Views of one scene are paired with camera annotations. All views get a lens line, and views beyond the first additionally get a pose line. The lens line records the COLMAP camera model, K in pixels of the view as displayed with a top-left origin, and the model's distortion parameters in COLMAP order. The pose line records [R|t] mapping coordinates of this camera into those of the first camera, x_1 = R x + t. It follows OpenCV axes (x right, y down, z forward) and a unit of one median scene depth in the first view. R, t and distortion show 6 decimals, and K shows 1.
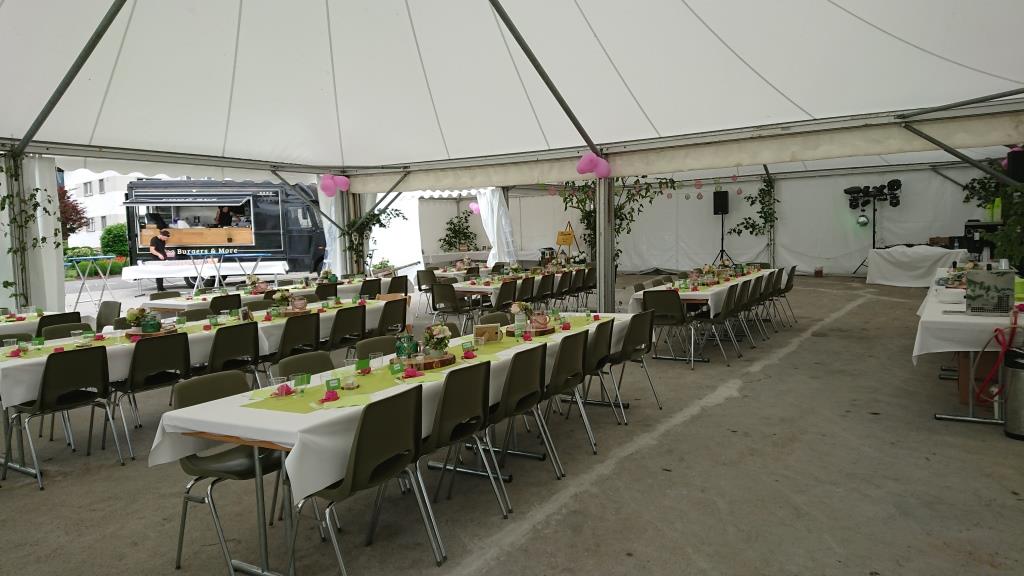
lens RADIAL K [[680.4, 0, 516.5], [0, 680.4, 290.0], [0, 0, 1]] dist [0.208374, -0.296811]
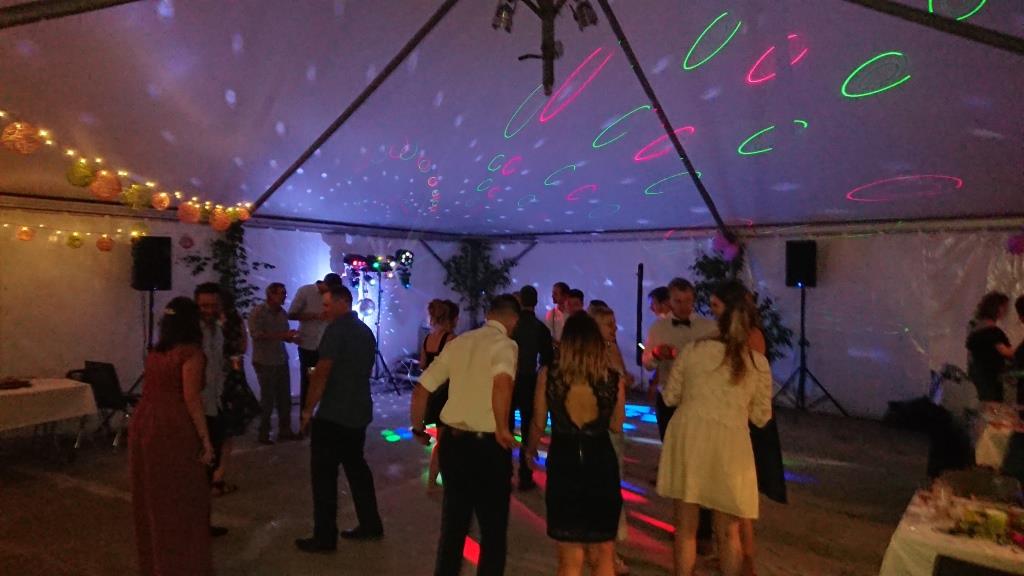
lens RADIAL K [[687.7, 0, 512.0], [0, 687.7, 288.0], [0, 0, 1]] dist [0.179159, -0.227454]
pose [[0.081071, 0.029368, 0.996276, -0.138230], [0.098250, 0.994462, -0.037310, -0.078639], [-0.991854, 0.100909, 0.077737, 0.815003]]
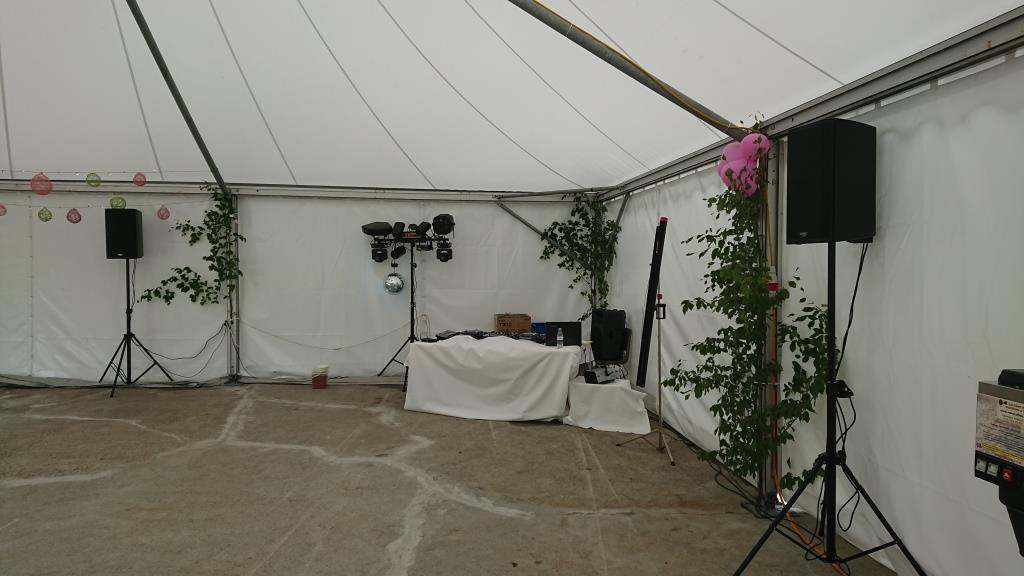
lens RADIAL K [[675.8, 0, 513.3], [0, 675.8, 284.7], [0, 0, 1]] dist [0.201263, -0.276393]
pose [[0.789728, 0.019845, 0.613135, 0.234359], [0.023031, 0.997813, -0.061959, -0.061490], [-0.613024, 0.063052, 0.787544, 0.513895]]
